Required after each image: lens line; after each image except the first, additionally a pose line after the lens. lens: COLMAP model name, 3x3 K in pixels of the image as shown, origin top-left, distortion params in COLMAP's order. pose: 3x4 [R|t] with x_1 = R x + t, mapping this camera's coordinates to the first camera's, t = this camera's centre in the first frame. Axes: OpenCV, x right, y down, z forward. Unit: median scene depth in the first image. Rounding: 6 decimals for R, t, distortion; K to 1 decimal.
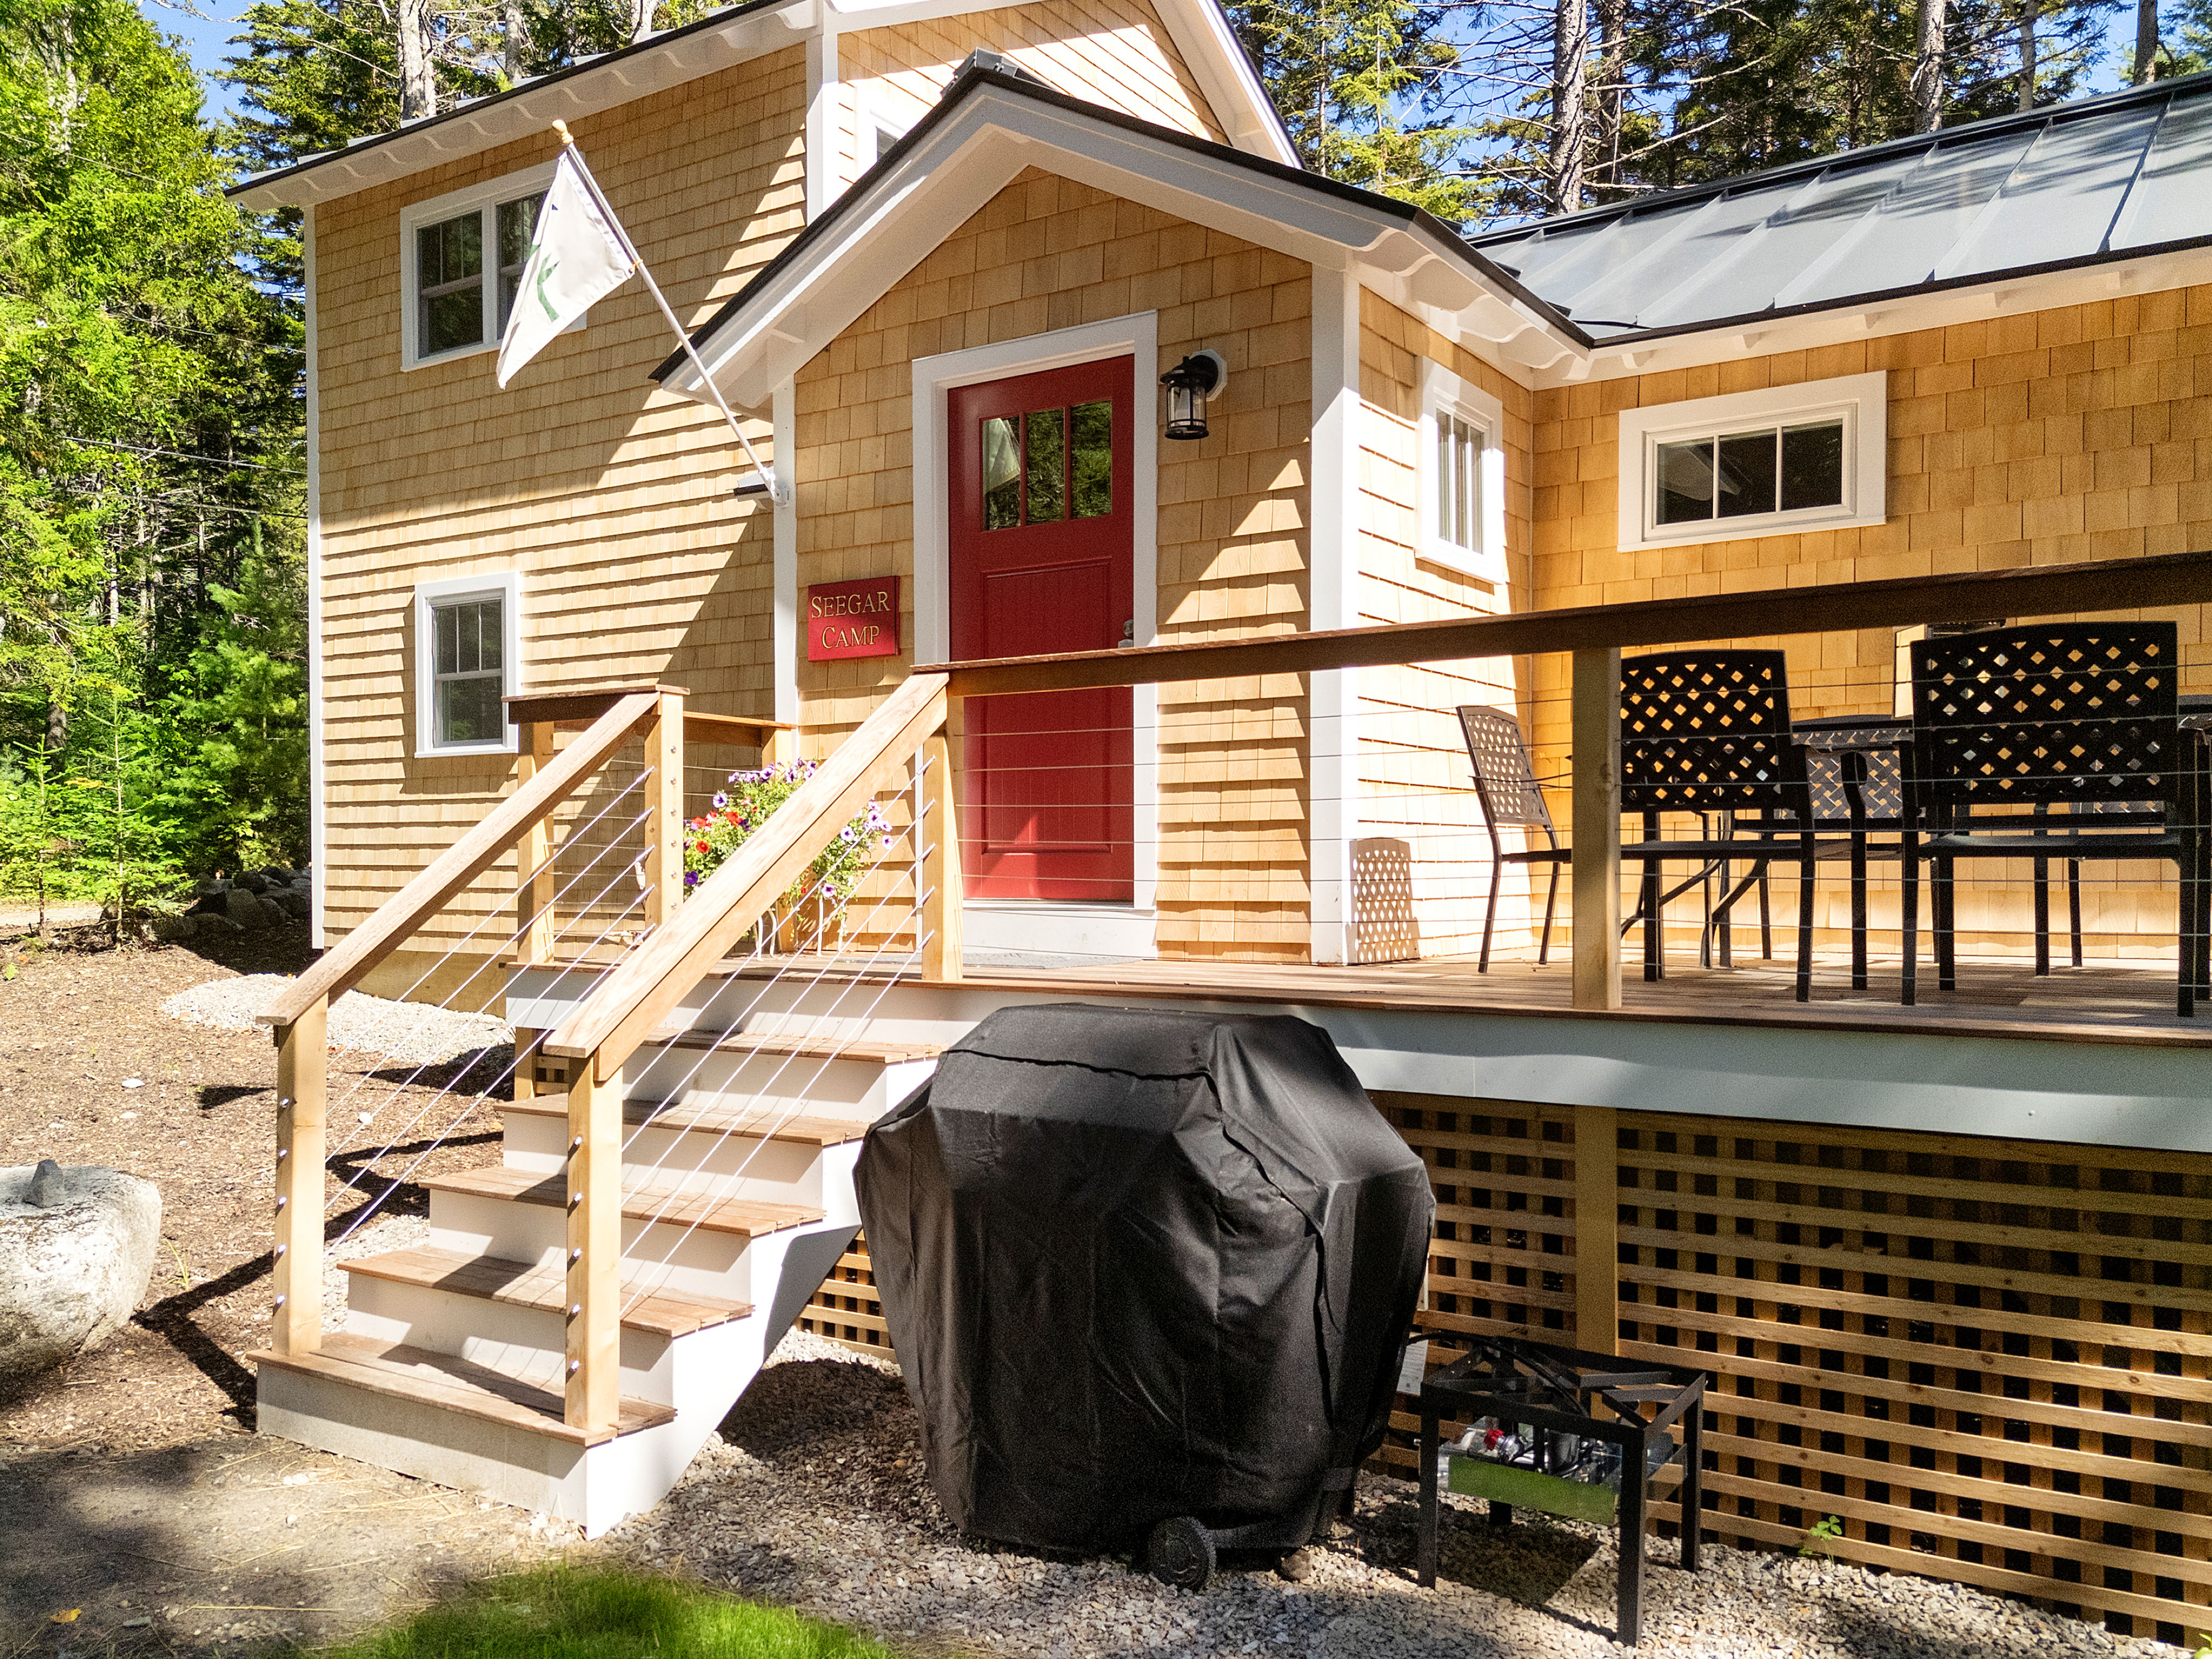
lens RADIAL K [[1809.1, 0, 1168.2], [0, 1809.1, 898.7], [0, 0, 1]] dist [0.060869, -0.011382]
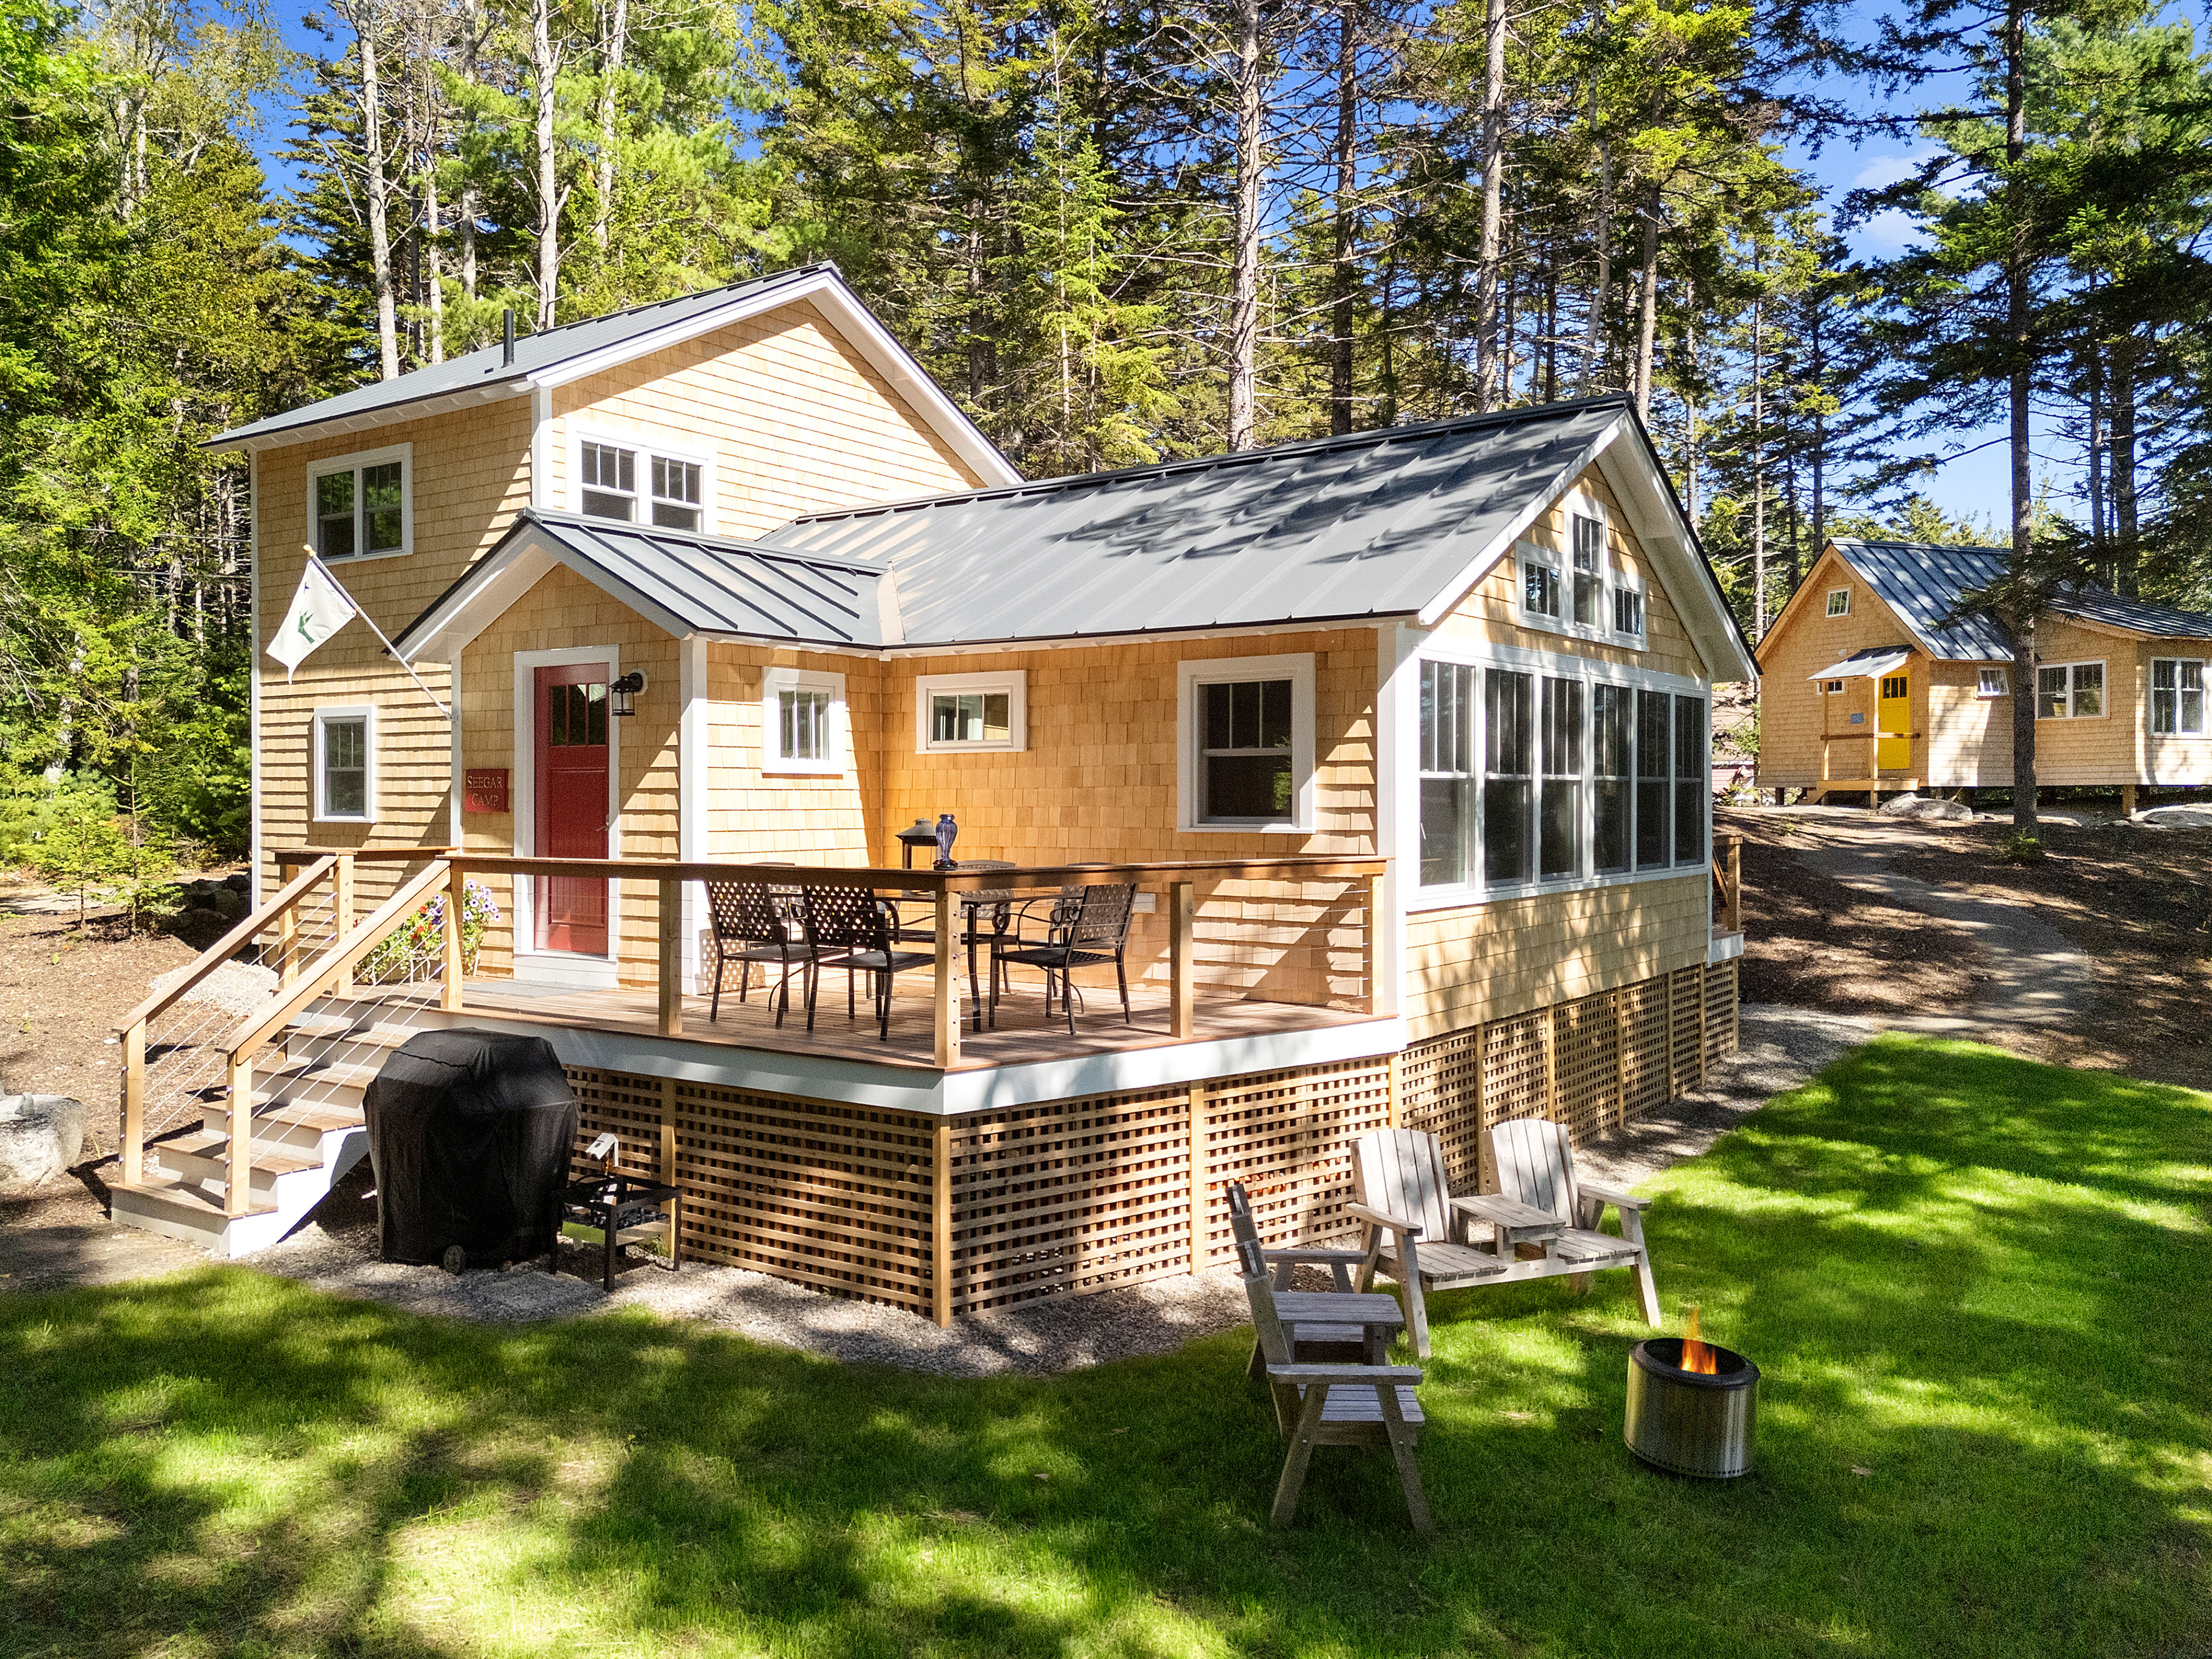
lens RADIAL K [[1714.6, 0, 1096.8], [0, 1714.6, 836.3], [0, 0, 1]] dist [0.082795, -0.001763]
pose [[0.998387, 0.004511, -0.056593, 0.537495], [-0.004343, 0.999986, 0.003089, -0.119628], [0.056606, -0.002839, 0.998393, -0.691942]]
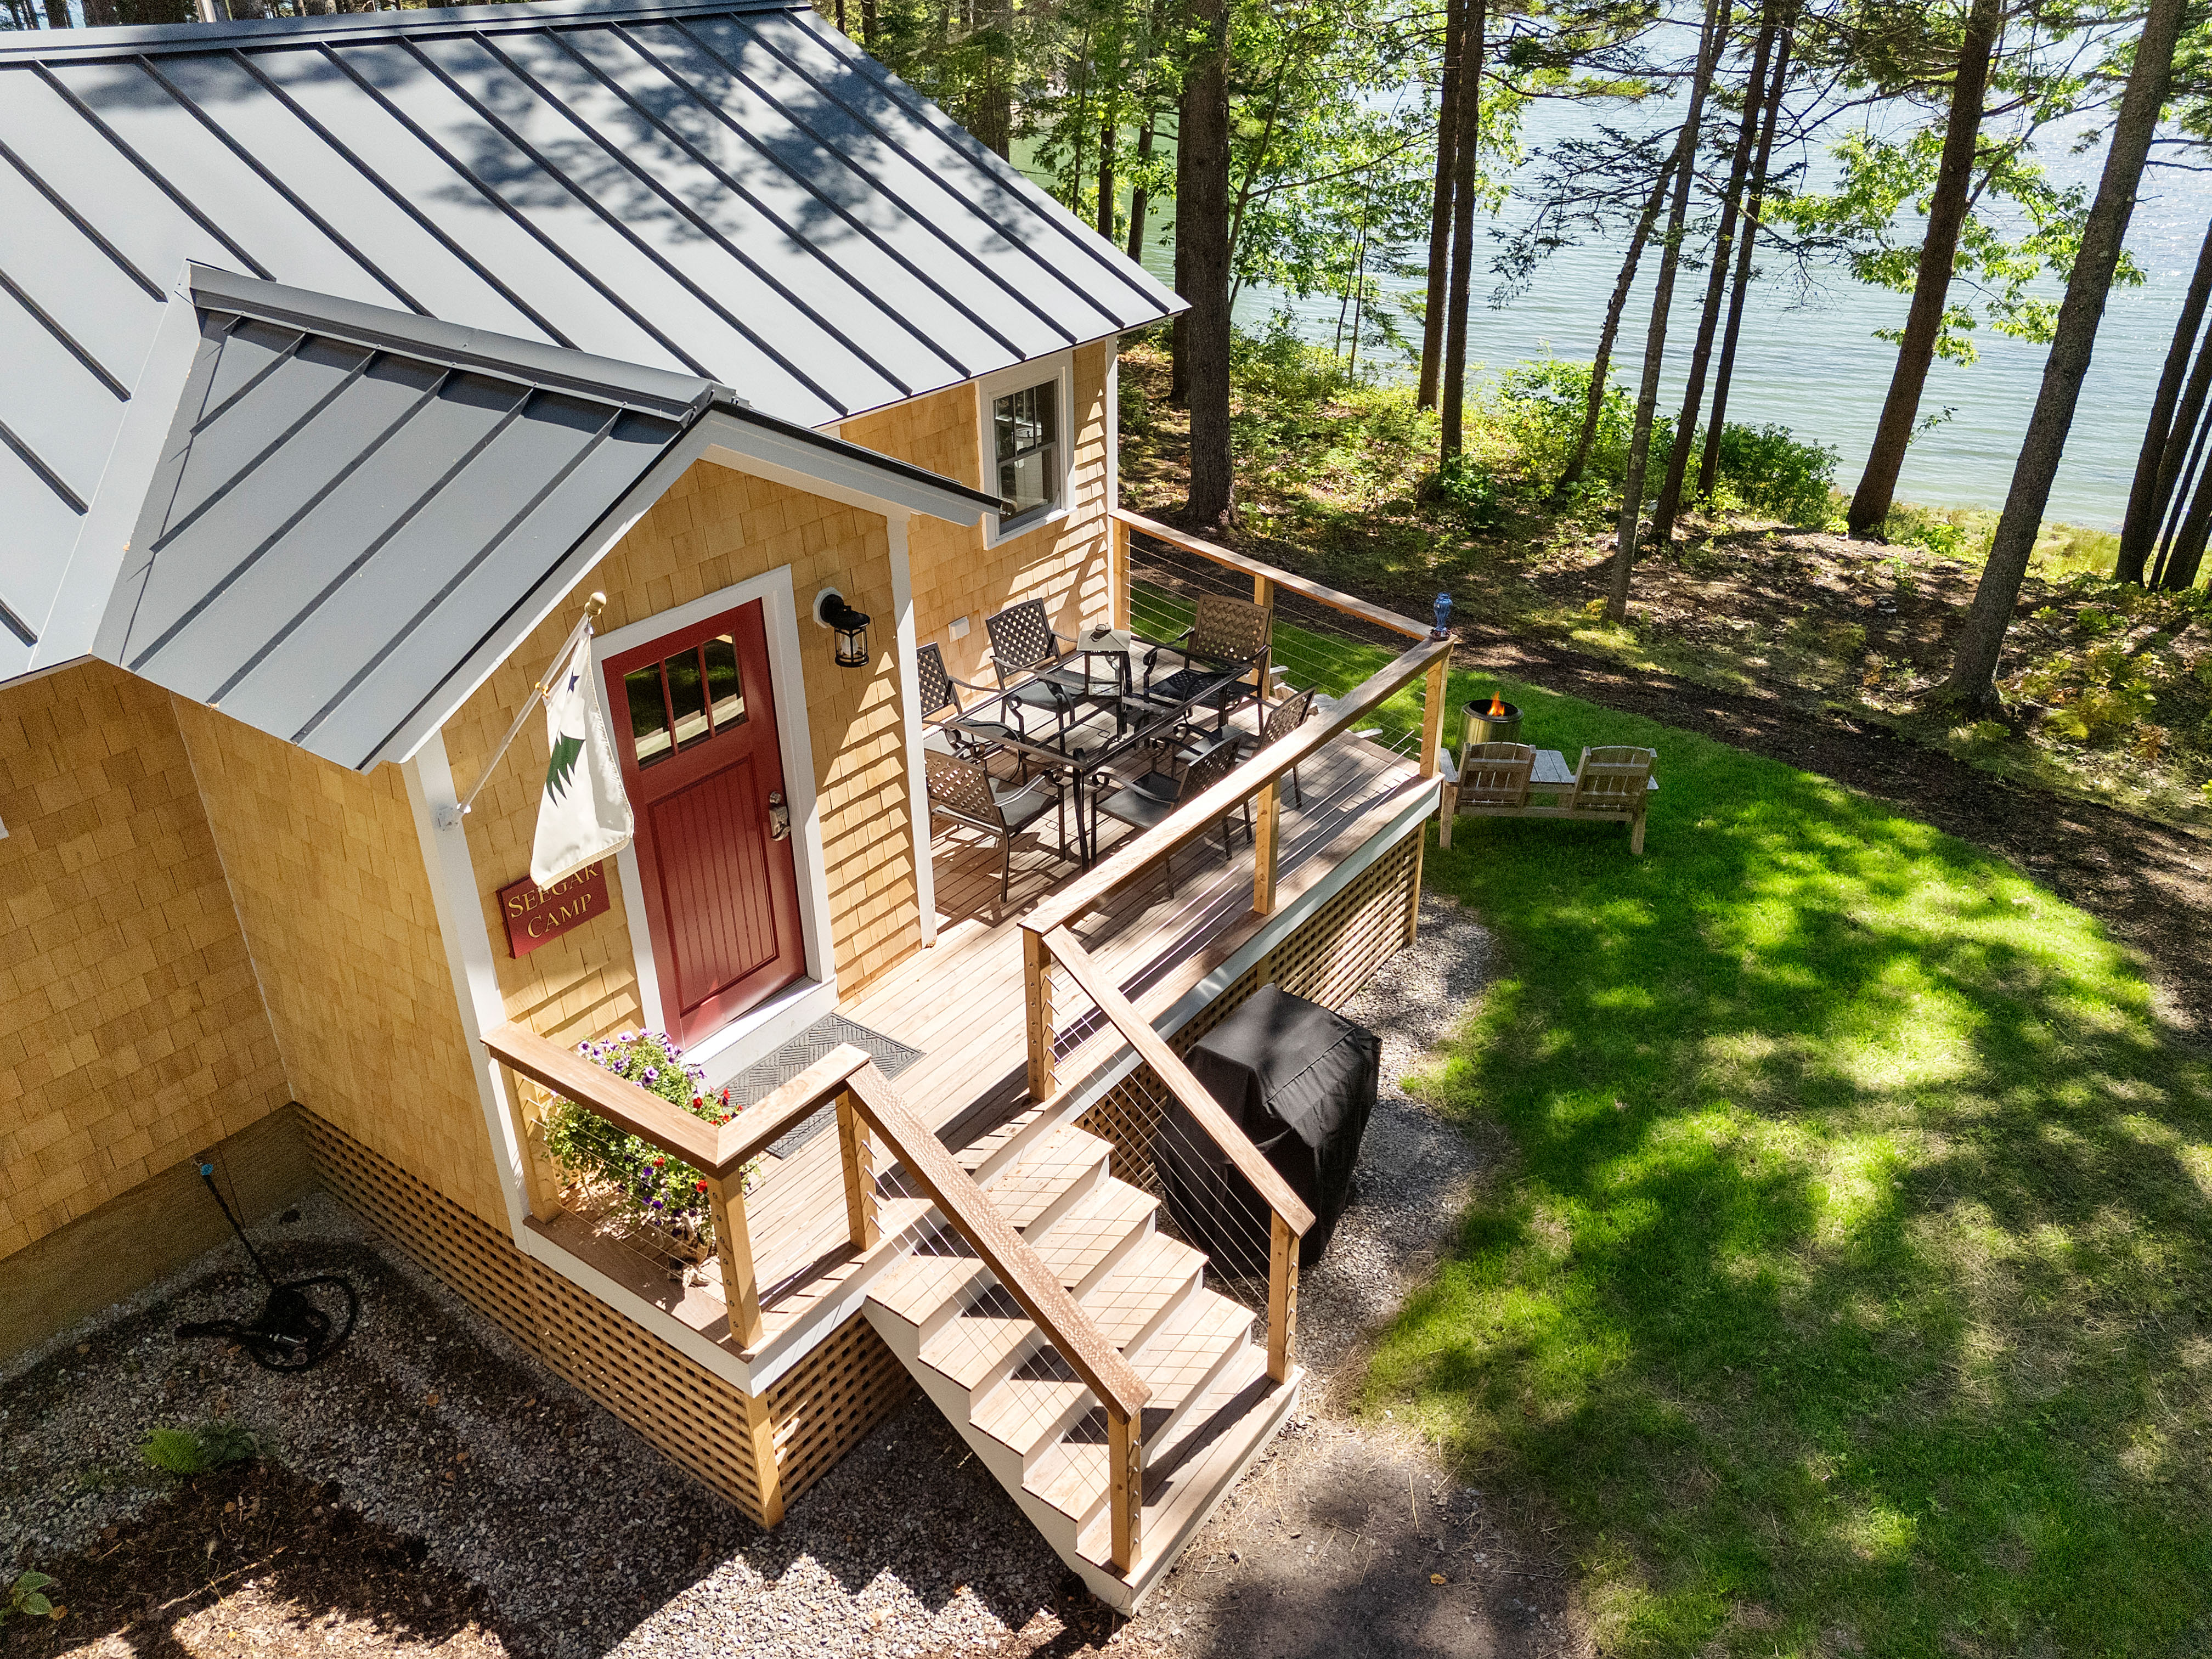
lens RADIAL K [[1585.1, 0, 1112.0], [0, 1585.1, 816.7], [0, 0, 1]] dist [0.046075, -0.000458]
pose [[0.062633, -0.481795, 0.874043, -0.896001], [0.013122, 0.876084, 0.481980, -0.615731], [-0.997950, -0.018718, 0.061194, 0.654912]]
